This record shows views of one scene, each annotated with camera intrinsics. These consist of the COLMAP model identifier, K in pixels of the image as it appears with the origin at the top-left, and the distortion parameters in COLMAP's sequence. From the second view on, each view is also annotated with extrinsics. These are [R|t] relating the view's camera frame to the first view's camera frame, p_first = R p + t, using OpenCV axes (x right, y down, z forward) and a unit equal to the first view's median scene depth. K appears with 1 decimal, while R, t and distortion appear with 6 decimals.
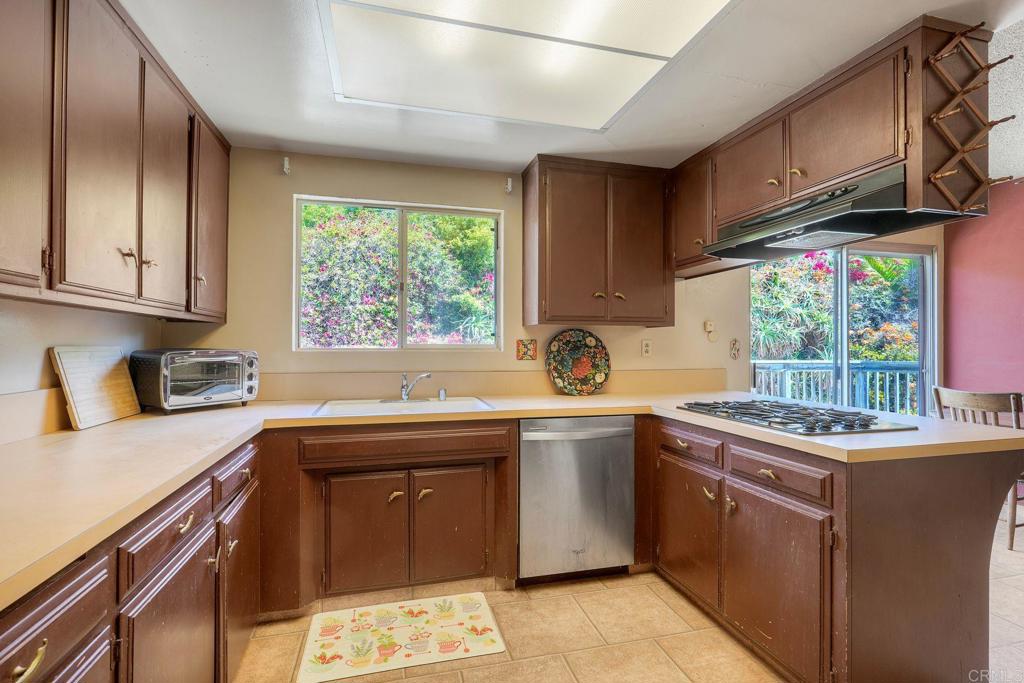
lens RADIAL K [[466.2, 0, 527.3], [0, 466.2, 336.8], [0, 0, 1]] dist [-0.010708, 0.002826]
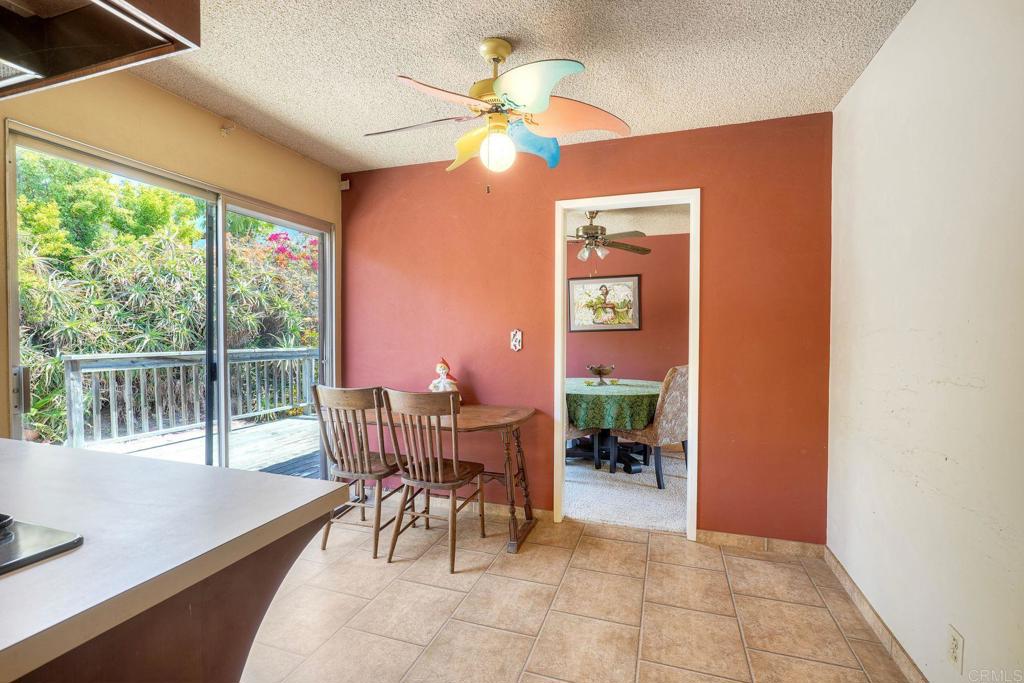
lens RADIAL K [[466.2, 0, 516.7], [0, 466.2, 339.7], [0, 0, 1]] dist [-0.010708, 0.002826]
pose [[0.552070, -0.015586, 0.833652, 0.101679], [-0.014342, 0.999500, 0.028184, -0.000067], [-0.833674, -0.027515, 0.551570, 0.062206]]
